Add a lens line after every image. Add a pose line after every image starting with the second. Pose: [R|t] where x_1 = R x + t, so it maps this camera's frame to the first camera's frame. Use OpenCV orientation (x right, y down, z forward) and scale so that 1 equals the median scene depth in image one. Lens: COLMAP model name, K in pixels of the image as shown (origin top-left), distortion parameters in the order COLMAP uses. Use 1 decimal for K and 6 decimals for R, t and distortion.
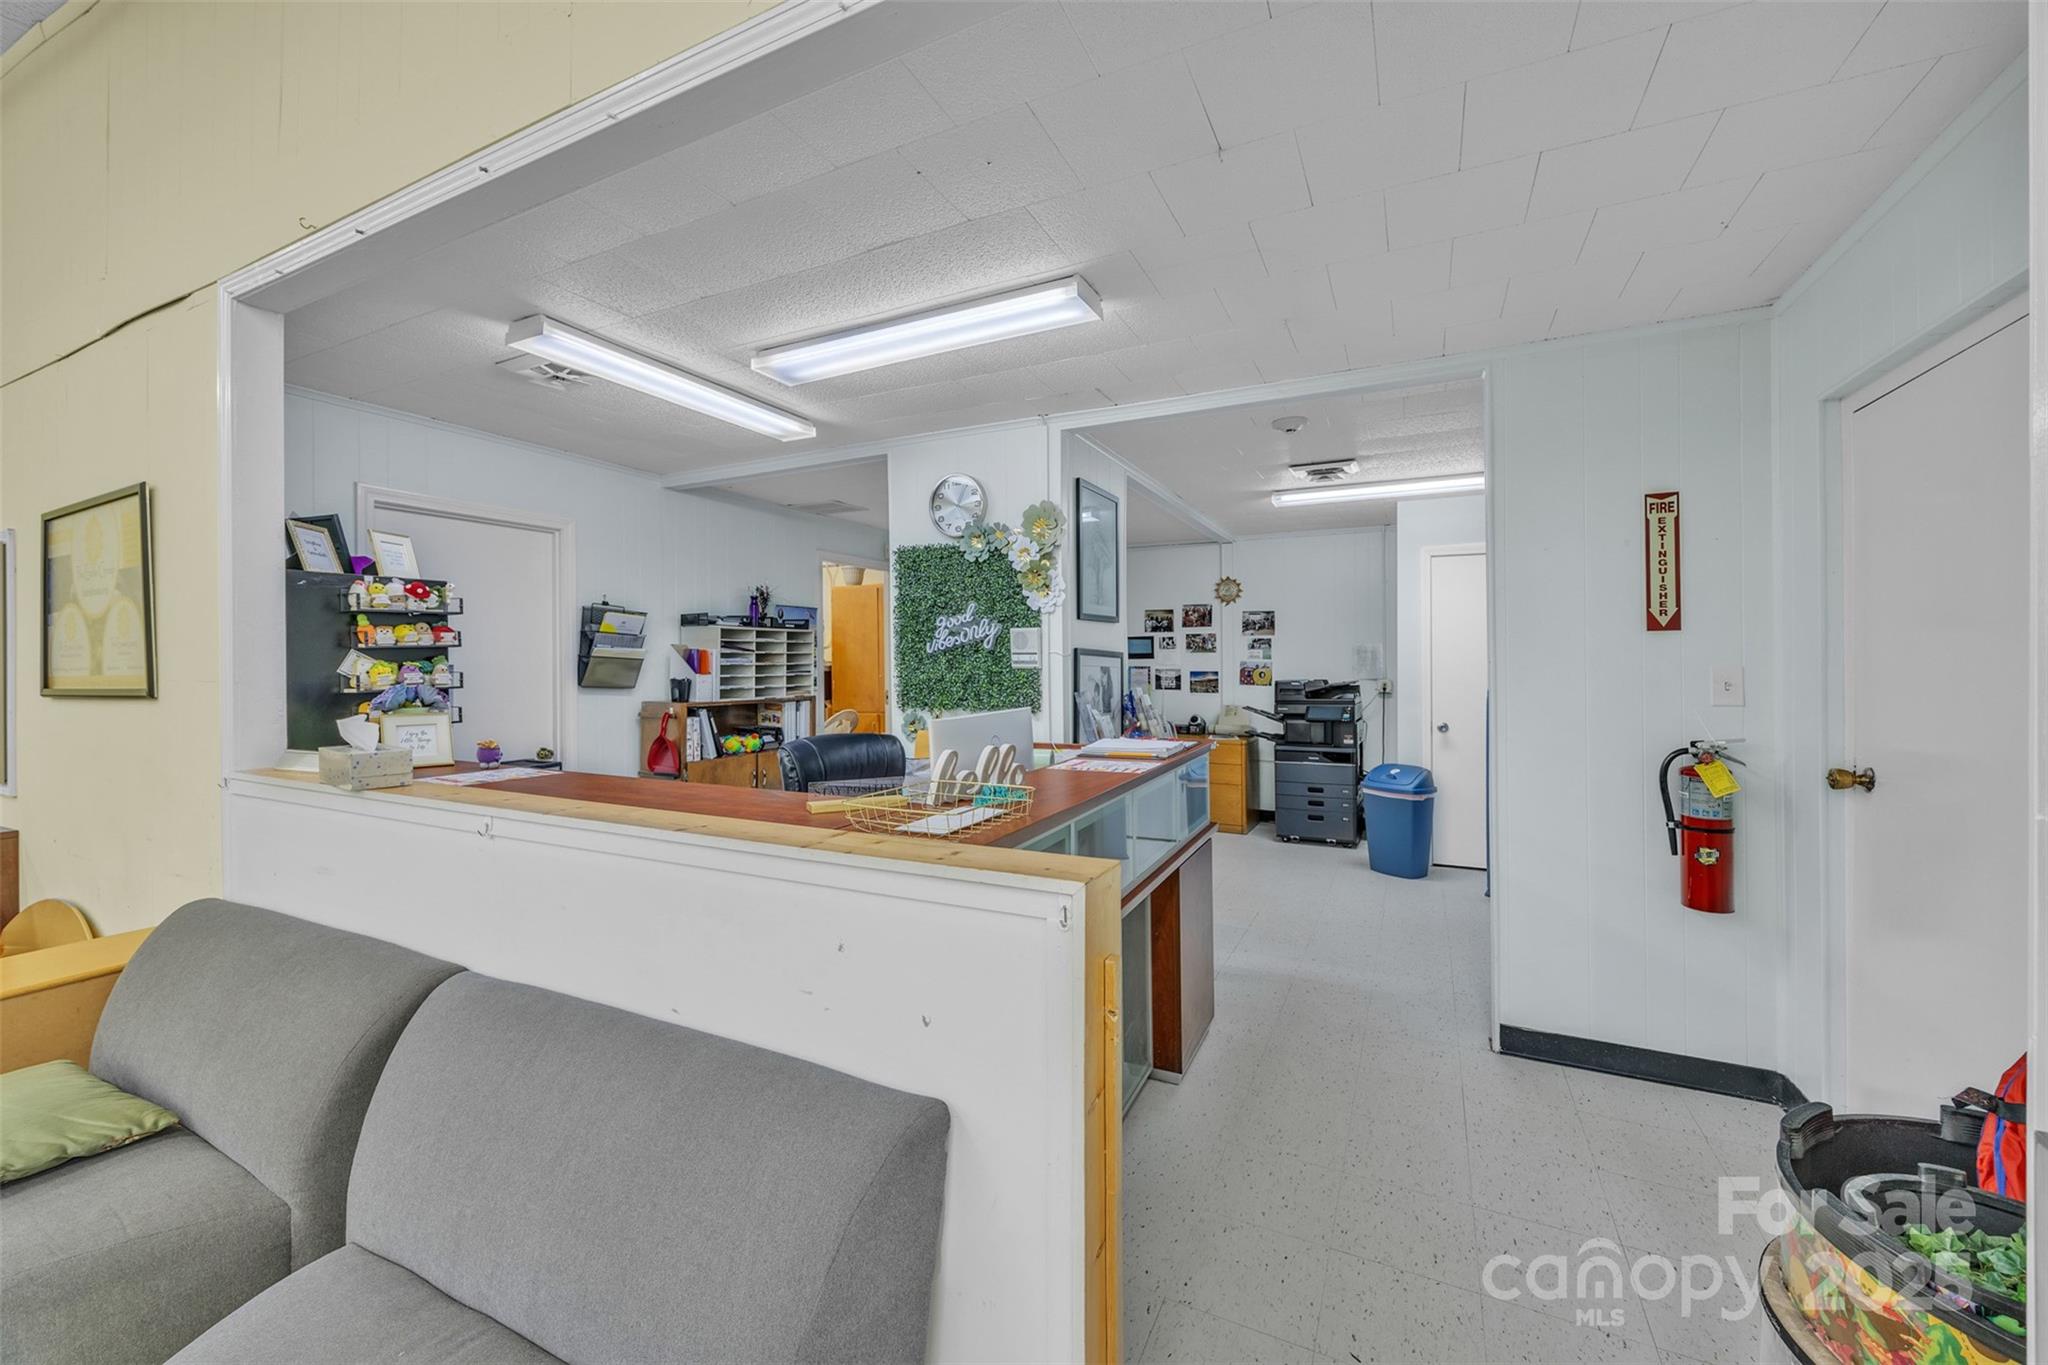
lens RADIAL K [[791.7, 0, 1025.5], [0, 791.7, 666.9], [0, 0, 1]] dist [0.001334, 0.000057]
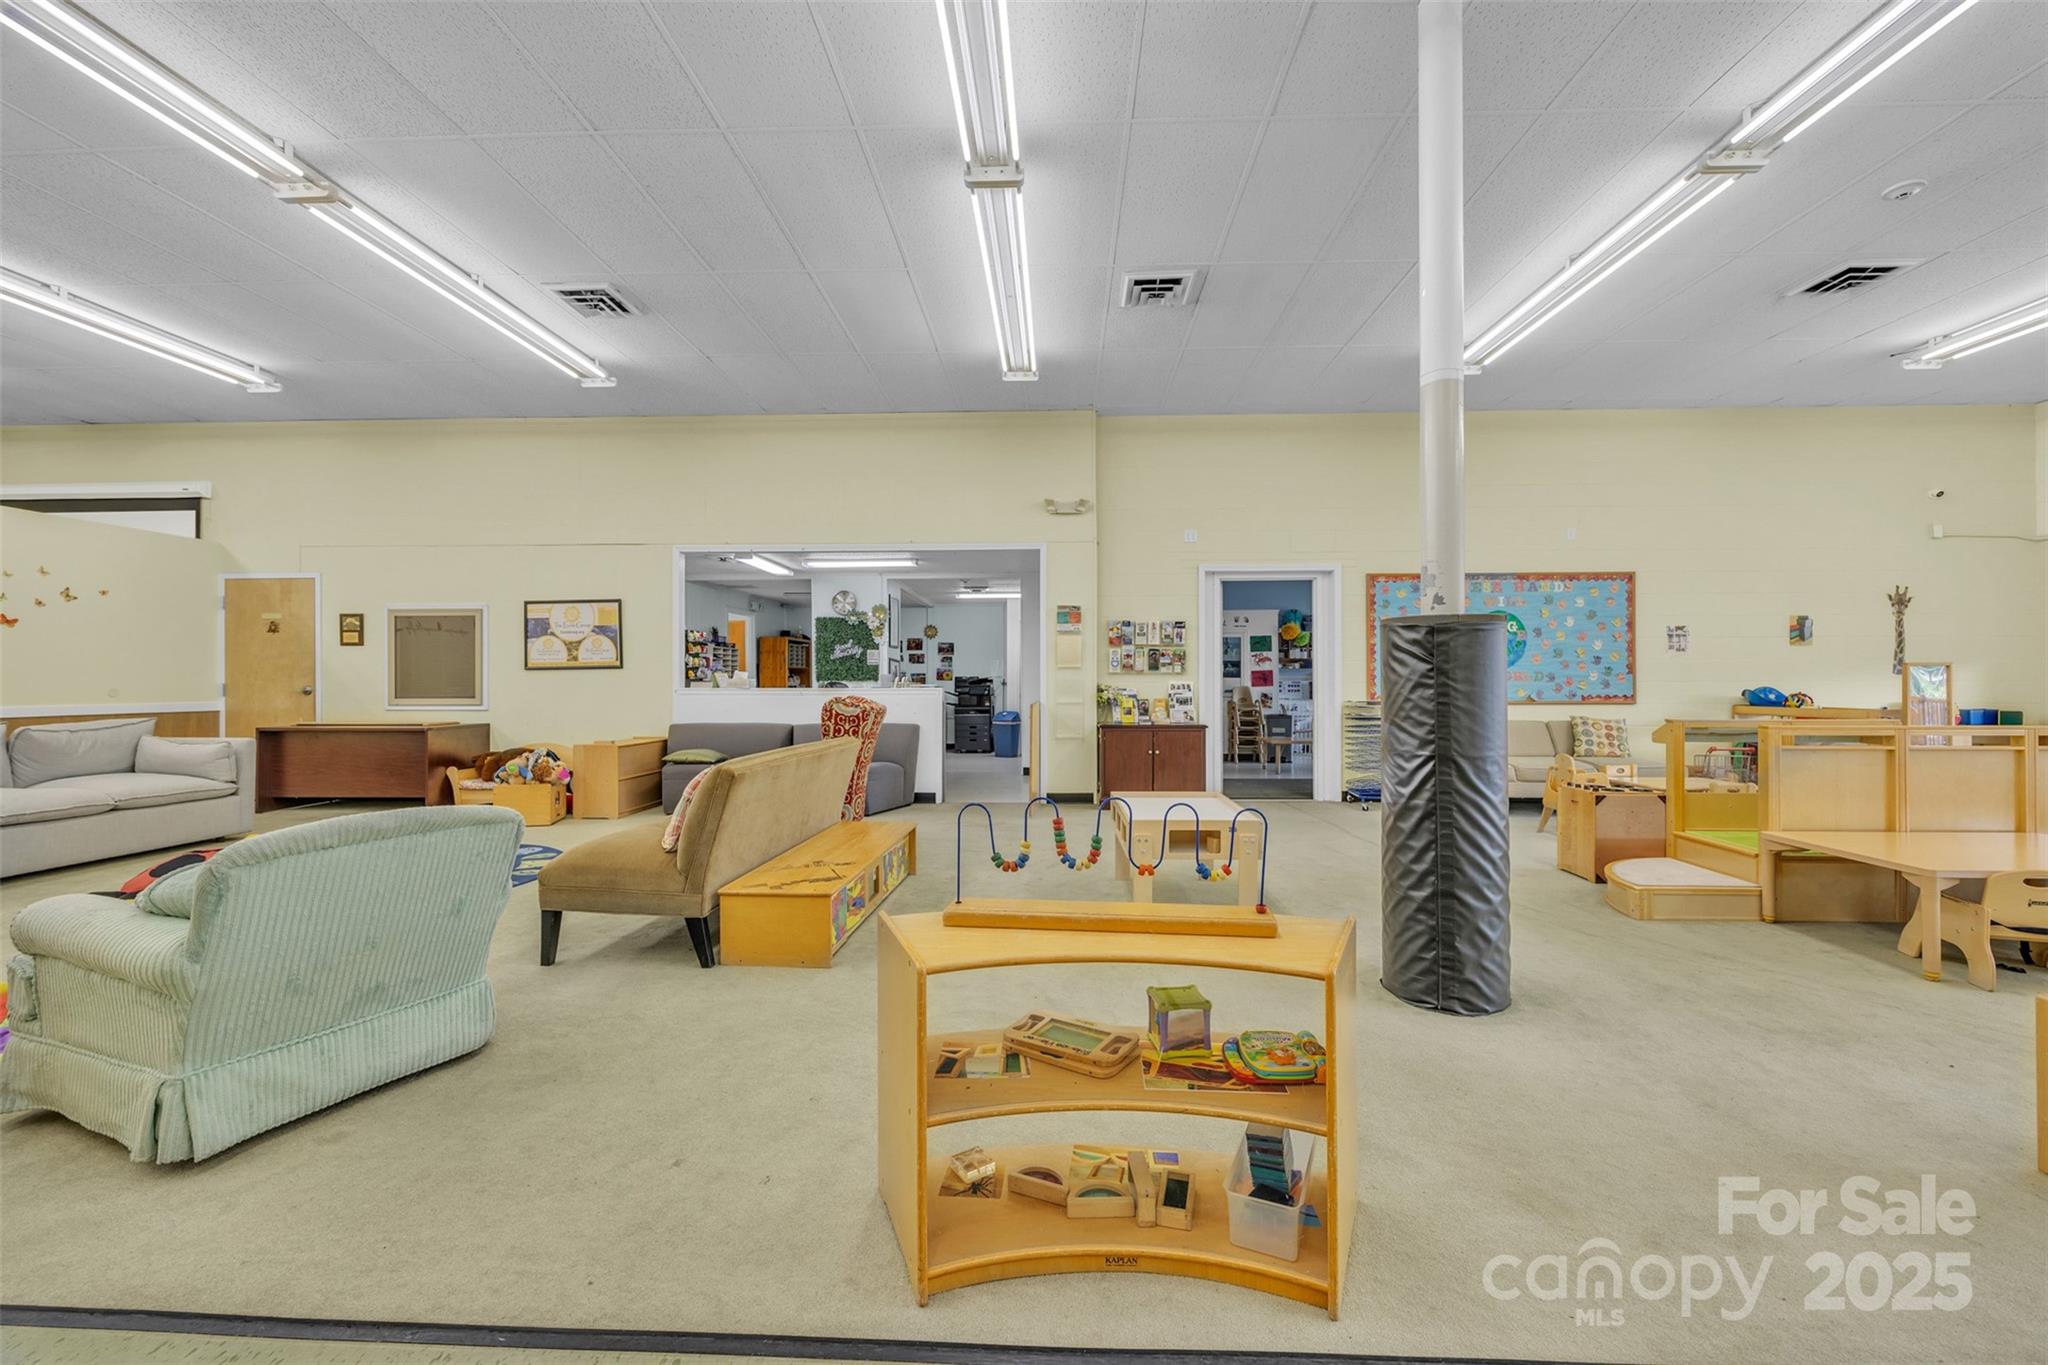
lens RADIAL K [[791.7, 0, 1025.0], [0, 791.7, 677.2], [0, 0, 1]] dist [0.001334, 0.000057]
pose [[0.913641, 0.003495, 0.406508, -0.458790], [0.002298, 0.999903, -0.013760, 0.060306], [-0.406516, 0.013506, 0.913544, -1.236171]]
